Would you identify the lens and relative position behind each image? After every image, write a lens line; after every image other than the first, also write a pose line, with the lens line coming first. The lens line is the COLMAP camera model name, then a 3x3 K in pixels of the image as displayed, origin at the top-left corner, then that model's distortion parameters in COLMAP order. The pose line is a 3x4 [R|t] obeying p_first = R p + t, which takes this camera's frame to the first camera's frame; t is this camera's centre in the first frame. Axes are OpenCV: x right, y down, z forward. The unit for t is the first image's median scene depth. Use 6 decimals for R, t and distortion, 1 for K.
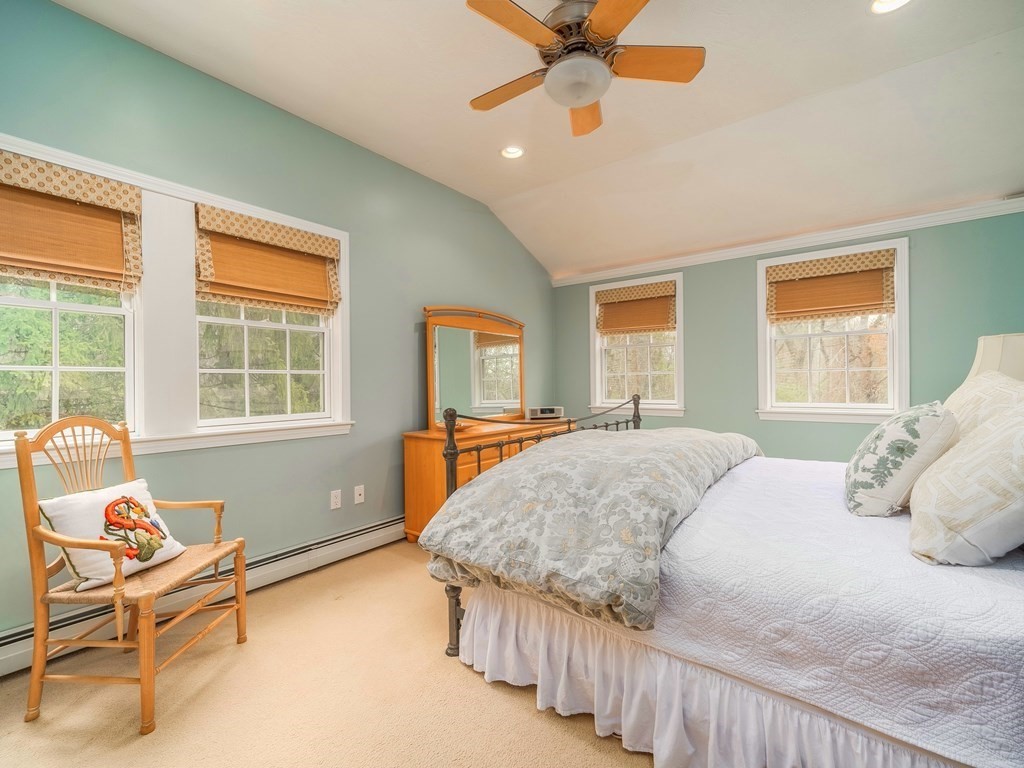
lens RADIAL K [[459.4, 0, 510.0], [0, 459.4, 382.9], [0, 0, 1]] dist [0.009295, -0.000728]
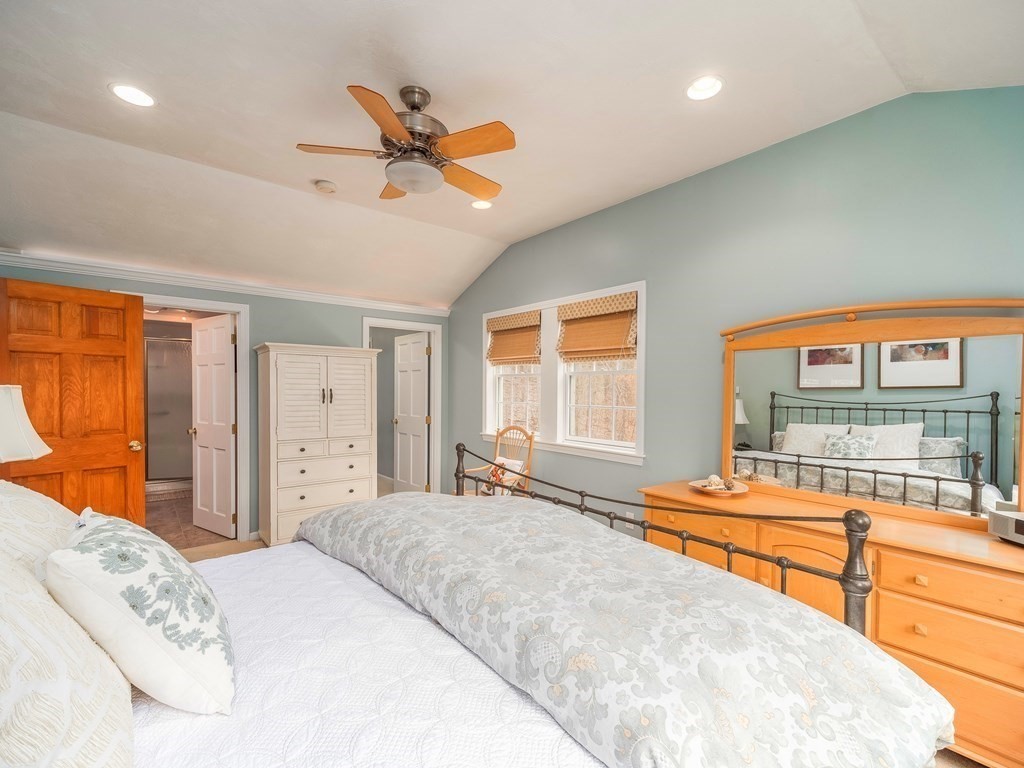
lens RADIAL K [[459.4, 0, 509.8], [0, 459.4, 391.5], [0, 0, 1]] dist [0.009295, -0.000728]
pose [[-0.224247, 0.015615, -0.974407, 0.849084], [-0.002784, 0.999857, 0.016663, -0.090371], [0.974528, 0.006449, -0.224171, 1.020223]]
